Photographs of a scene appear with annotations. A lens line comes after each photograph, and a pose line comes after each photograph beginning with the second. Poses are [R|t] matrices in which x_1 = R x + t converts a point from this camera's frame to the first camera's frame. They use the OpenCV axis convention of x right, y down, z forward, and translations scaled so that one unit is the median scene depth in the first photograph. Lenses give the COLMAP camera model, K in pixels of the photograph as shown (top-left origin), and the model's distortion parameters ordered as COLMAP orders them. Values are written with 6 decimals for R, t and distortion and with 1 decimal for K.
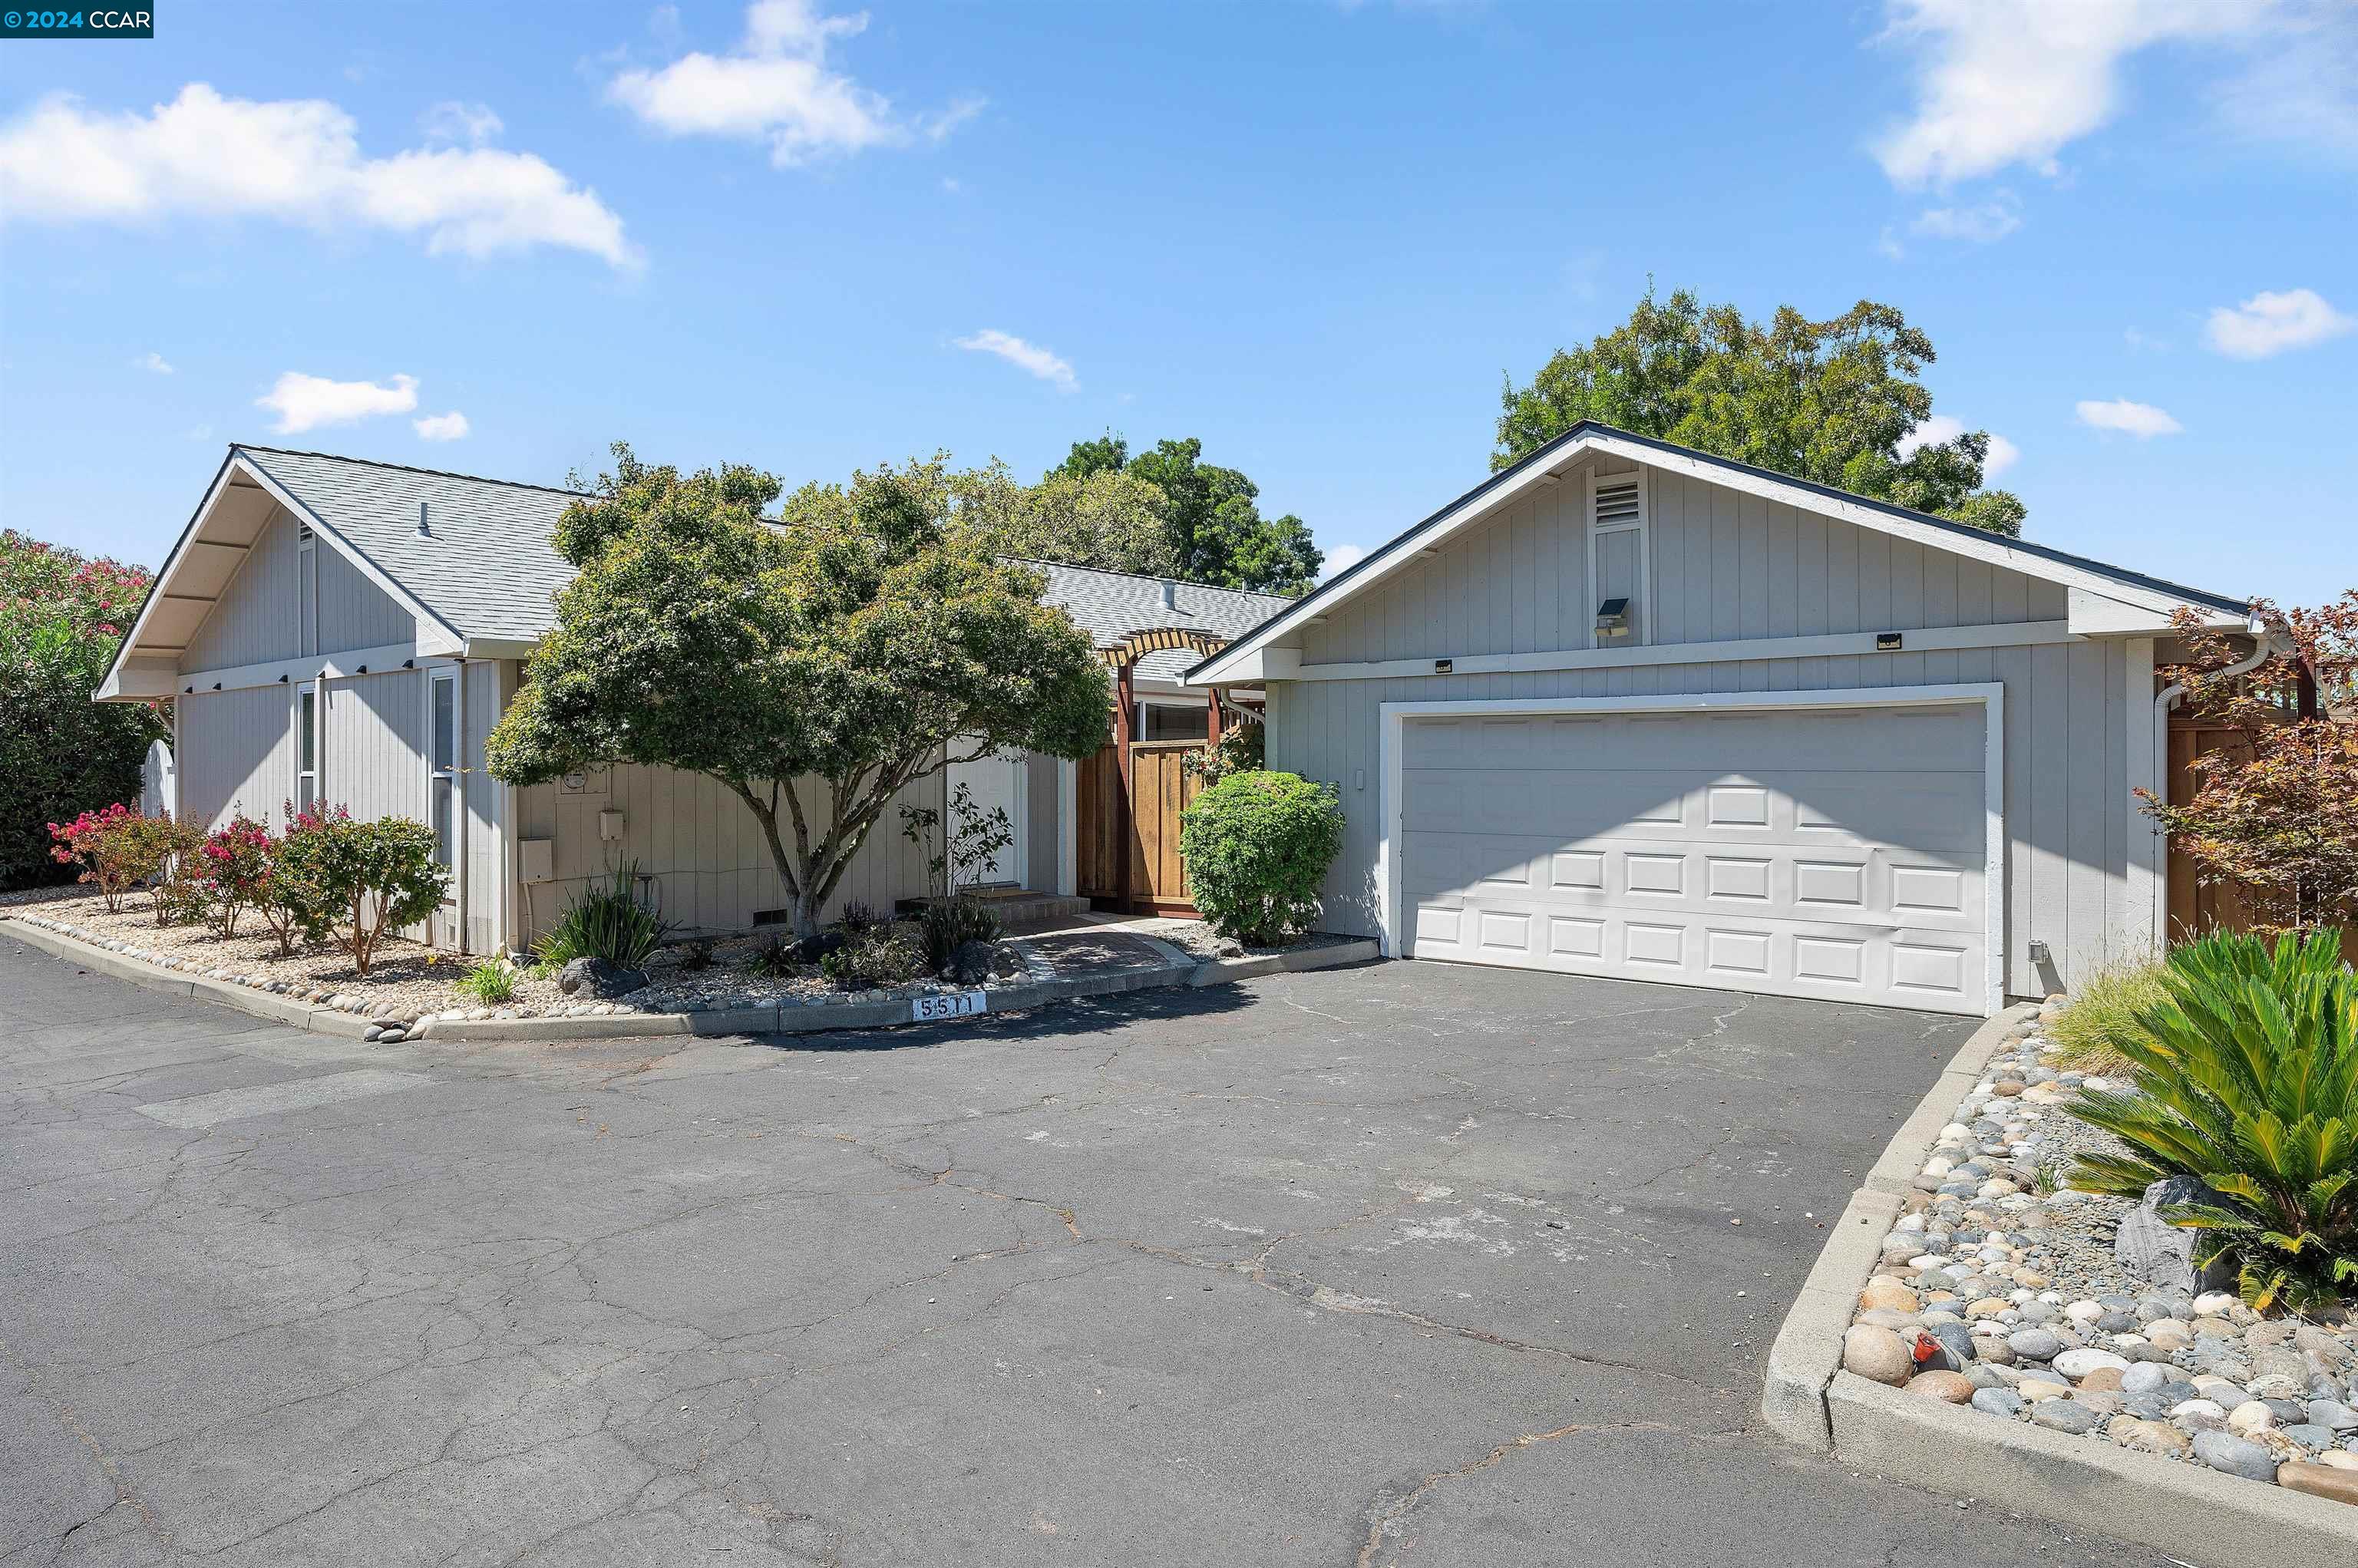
lens RADIAL K [[1457.7, 0, 1171.8], [0, 1457.7, 781.6], [0, 0, 1]] dist [-0.002347, 0.005313]
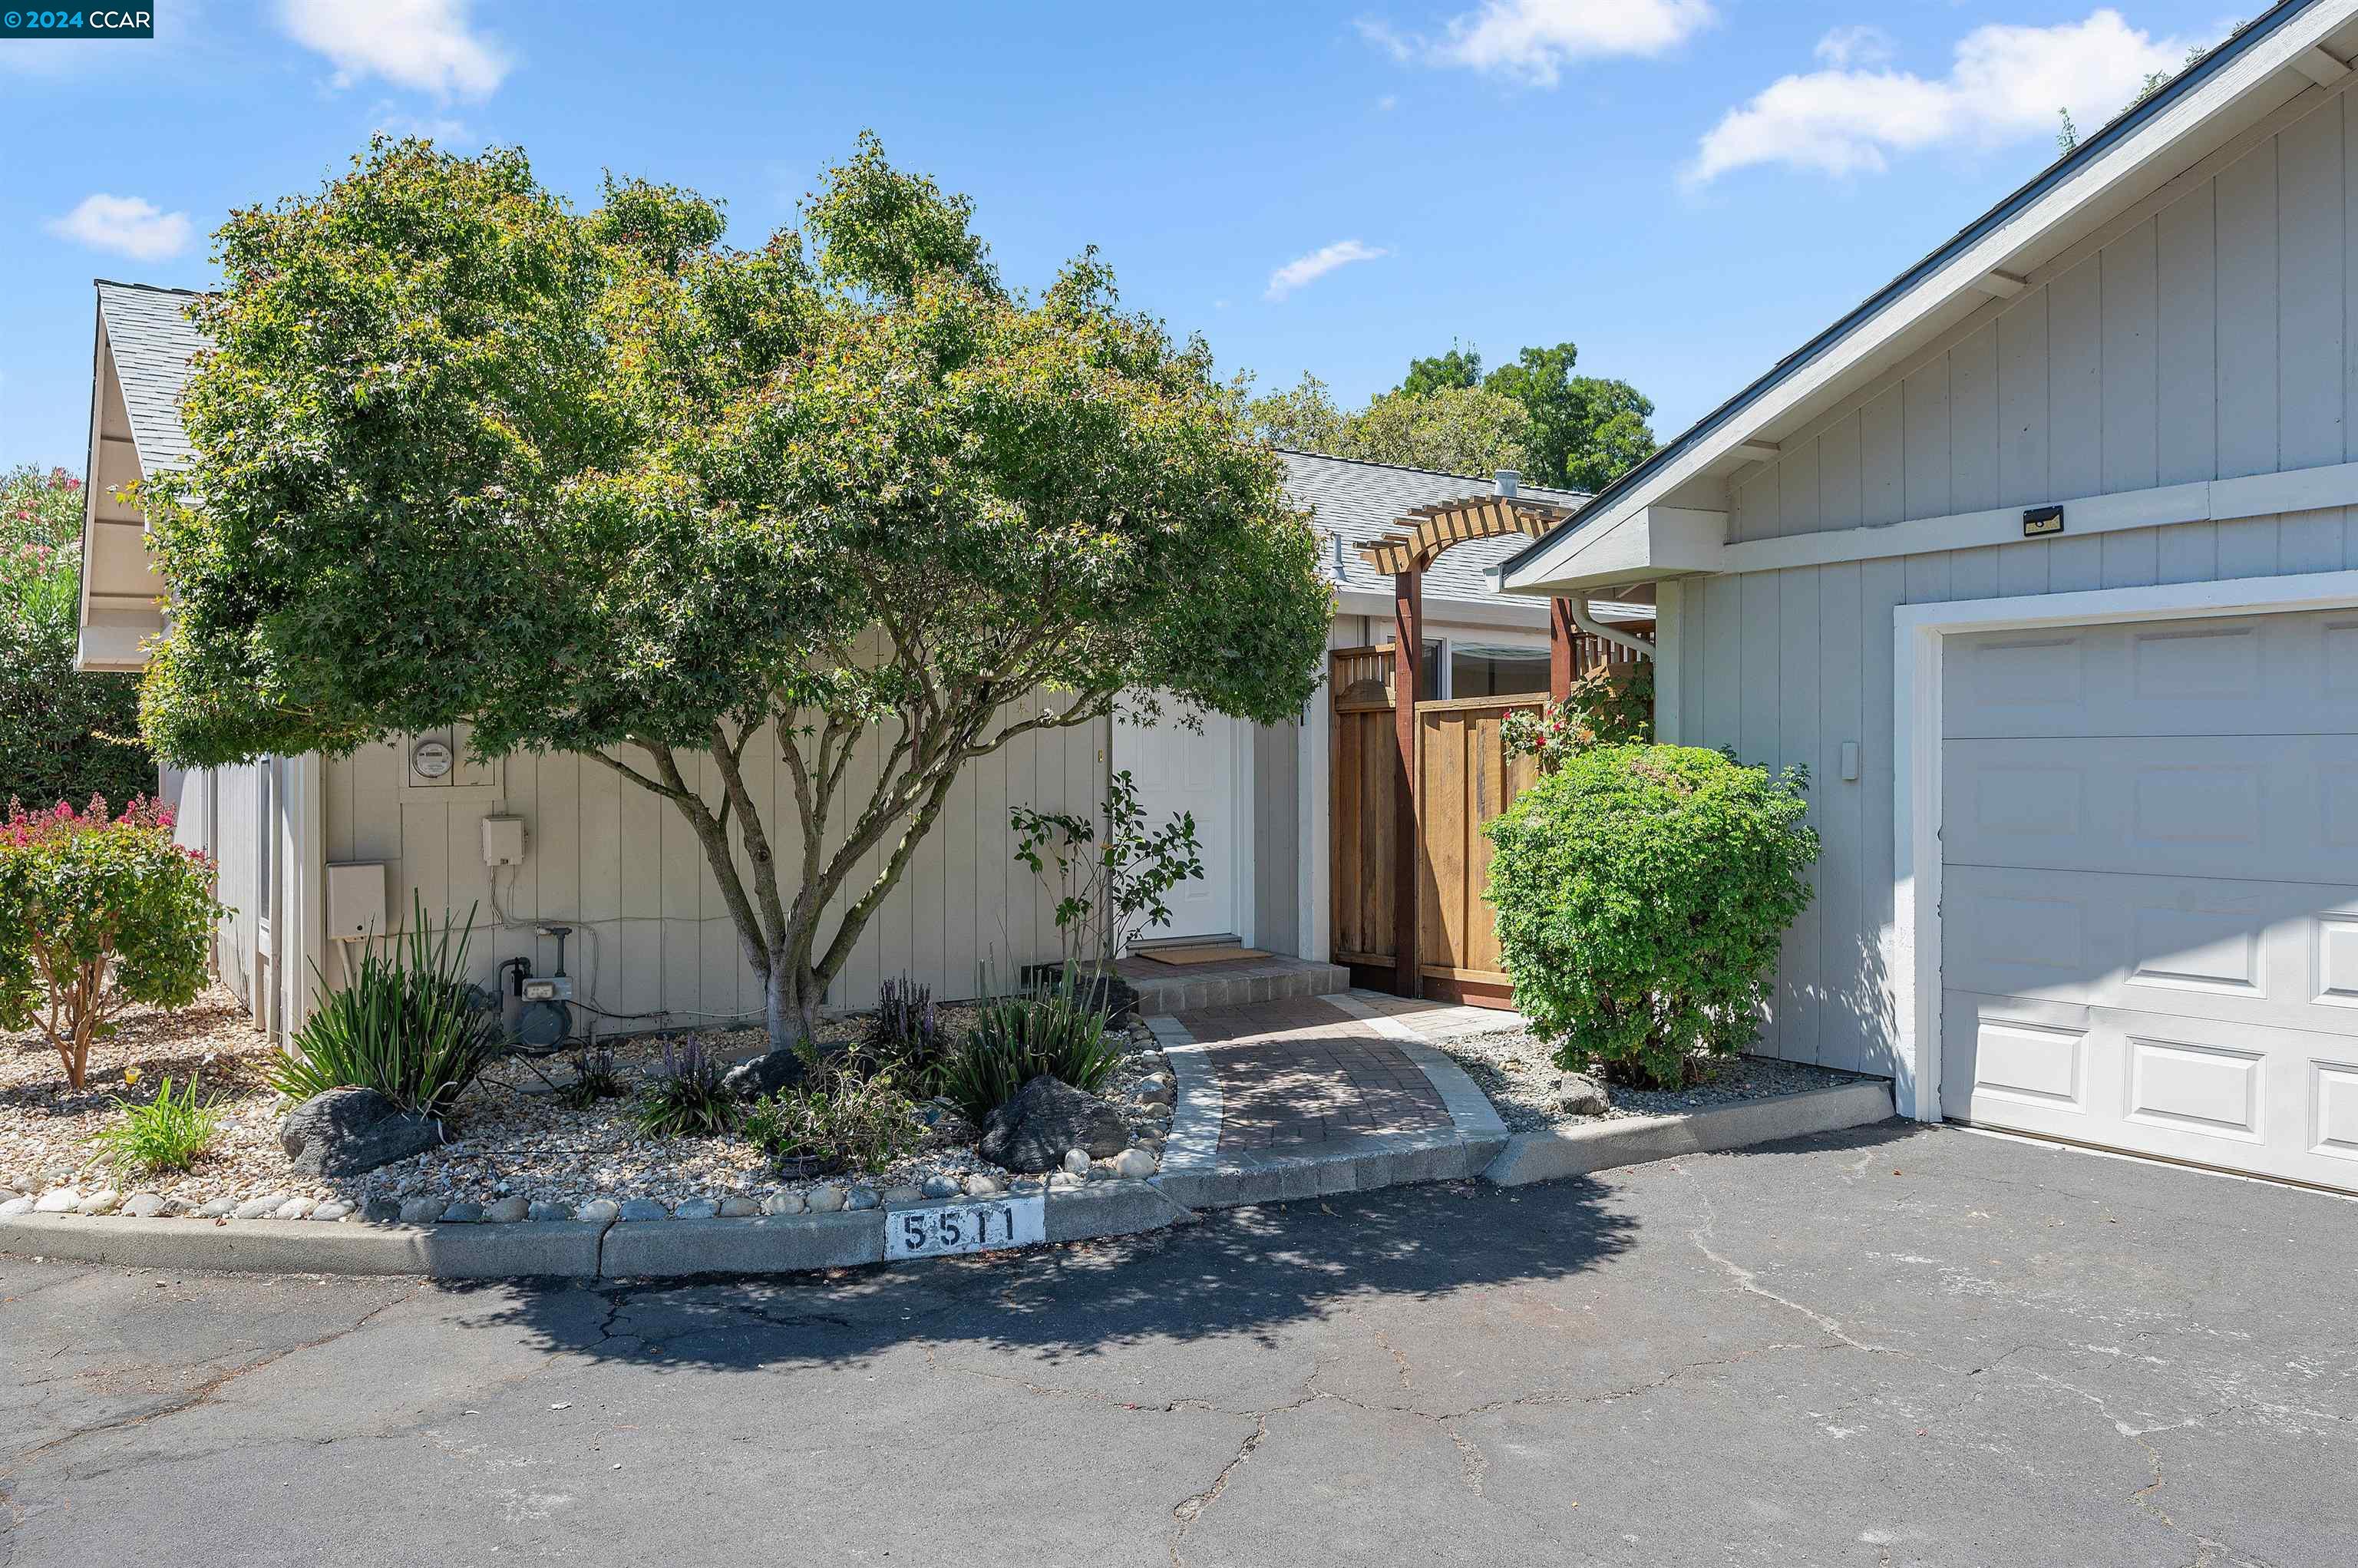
lens RADIAL K [[1637.0, 0, 1183.0], [0, 1637.0, 777.5], [0, 0, 1]] dist [0.002943, -0.000500]
pose [[0.975546, -0.000543, -0.219795, 0.030223], [-0.000509, 0.999989, -0.004731, 0.007648], [0.219795, 0.004727, 0.975535, 0.422429]]
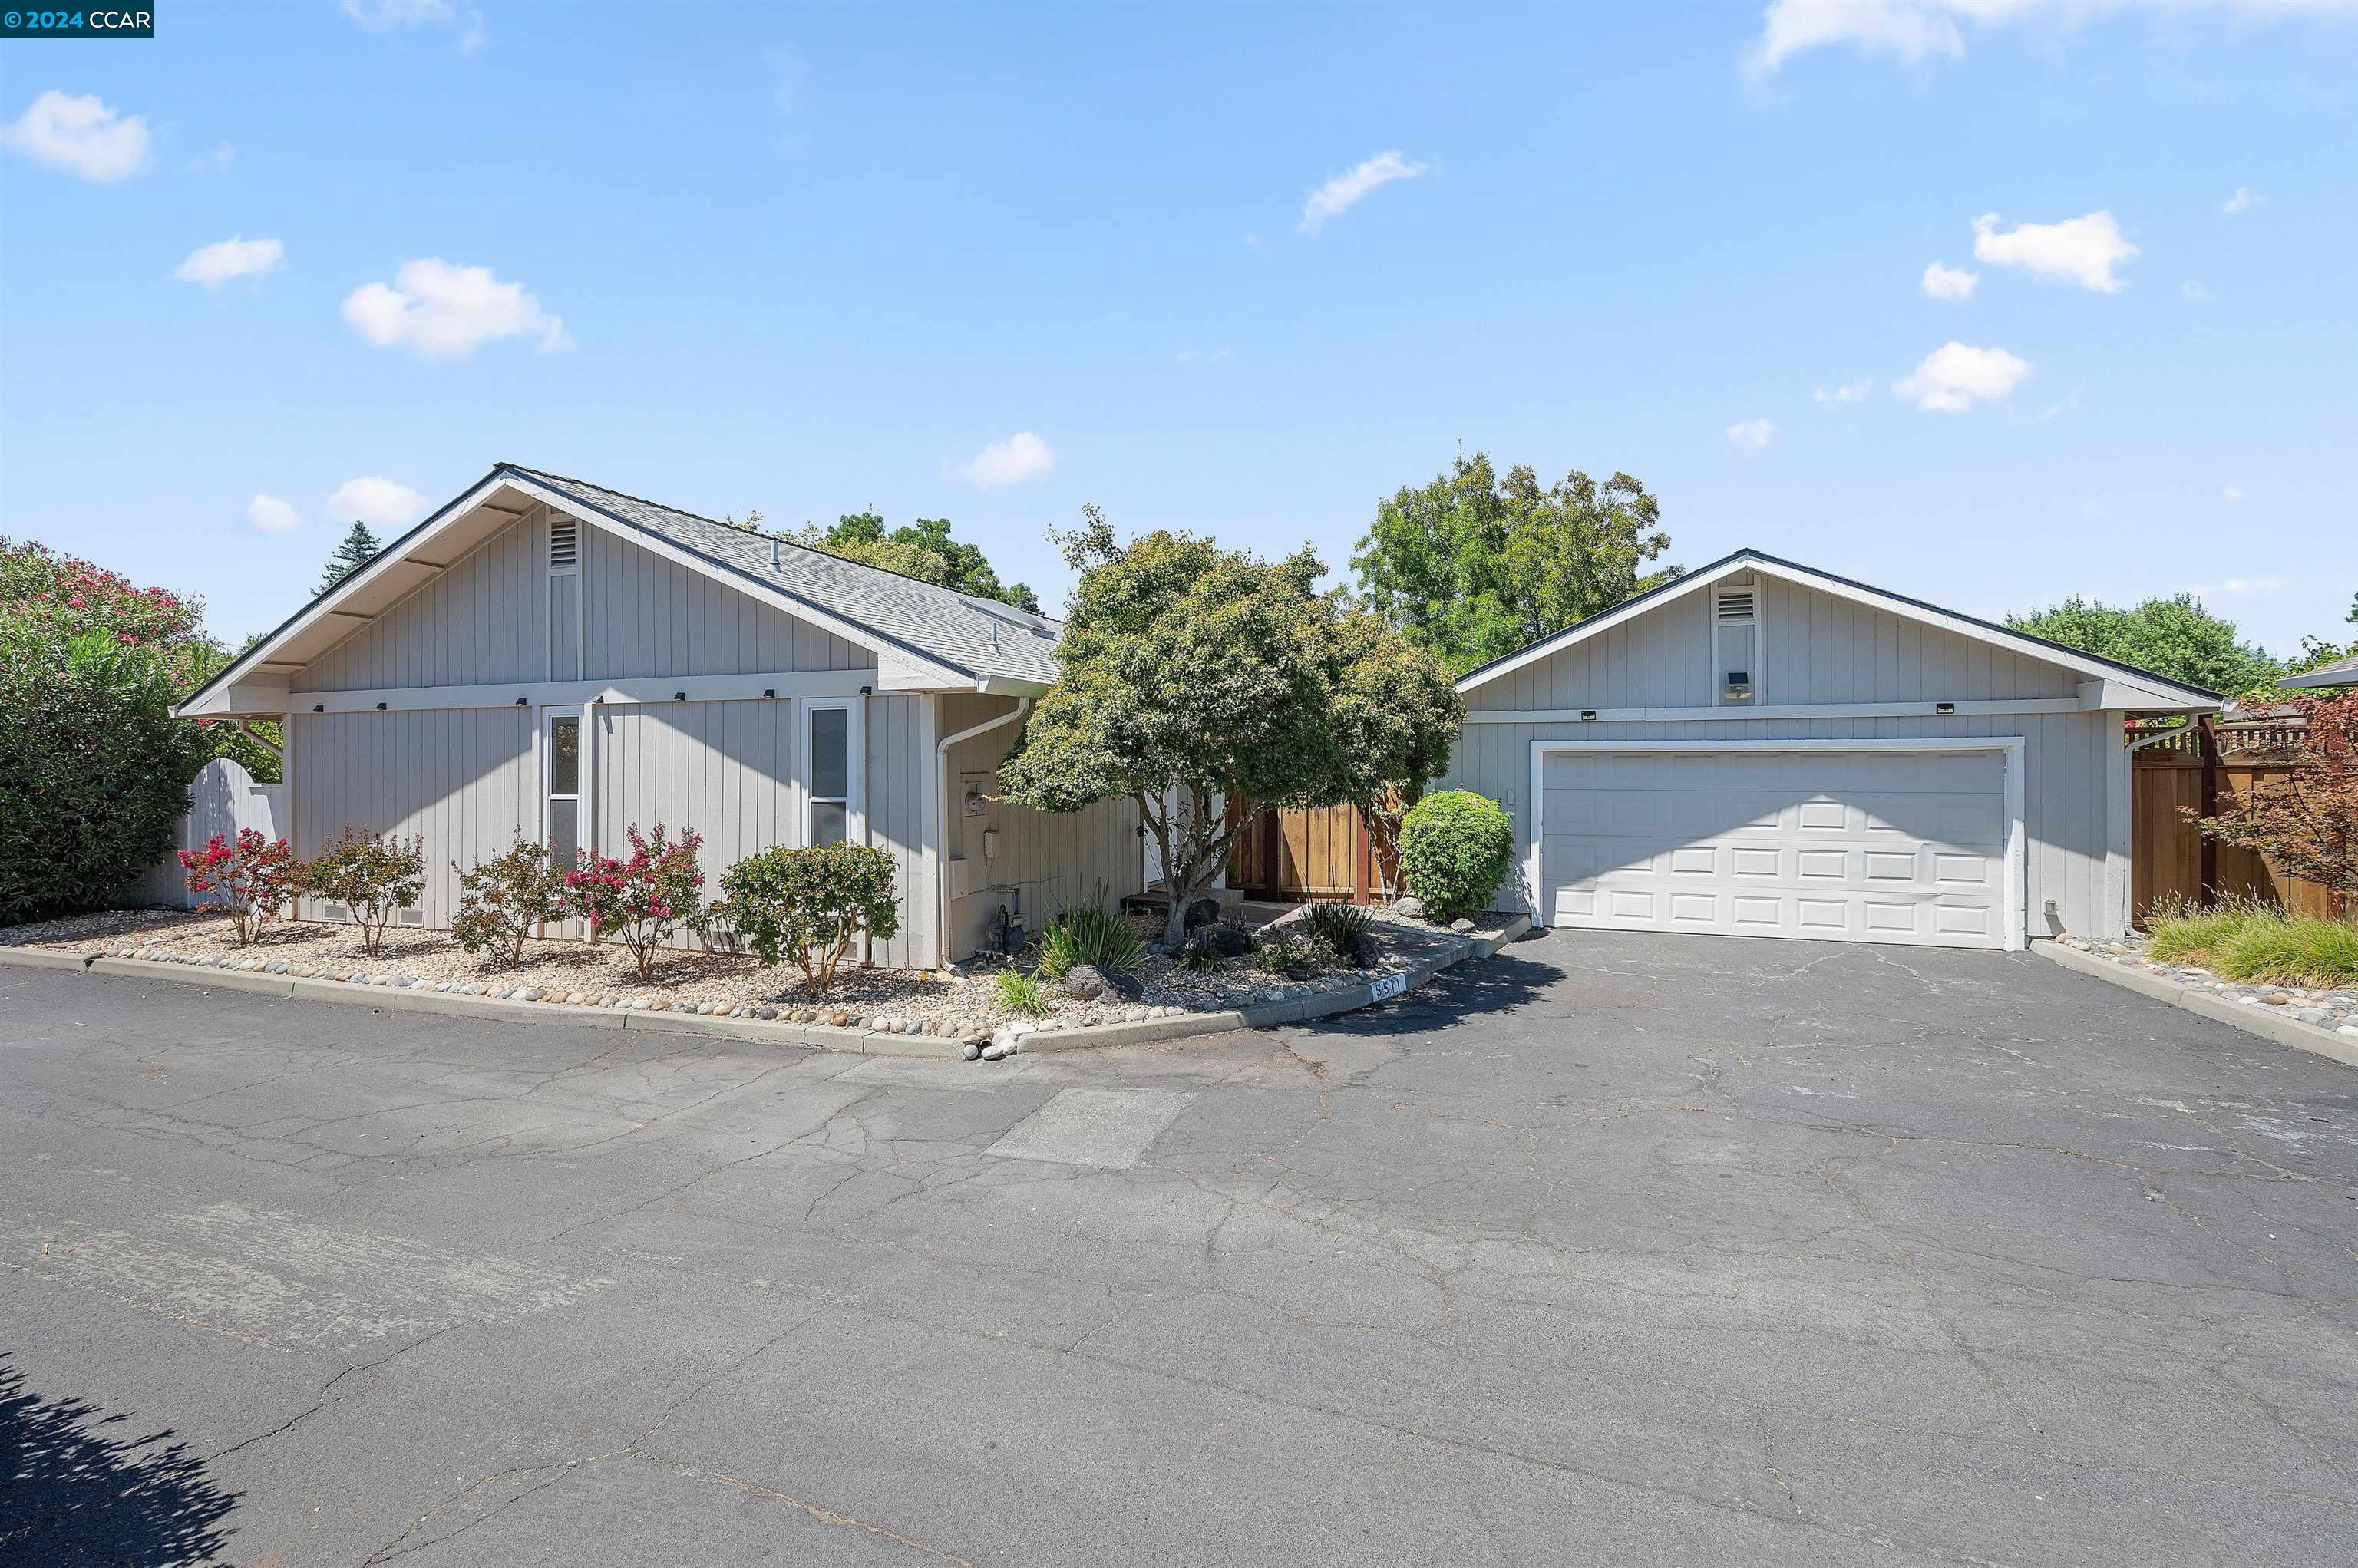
lens RADIAL K [[1085.4, 0, 1176.4], [0, 1085.4, 780.5], [0, 0, 1]] dist [0.003442, 0.001086]
pose [[0.936849, -0.001479, 0.349732, -0.550935], [0.002581, 0.999993, -0.002687, -0.016168], [-0.349725, 0.003420, 0.936846, 0.175178]]
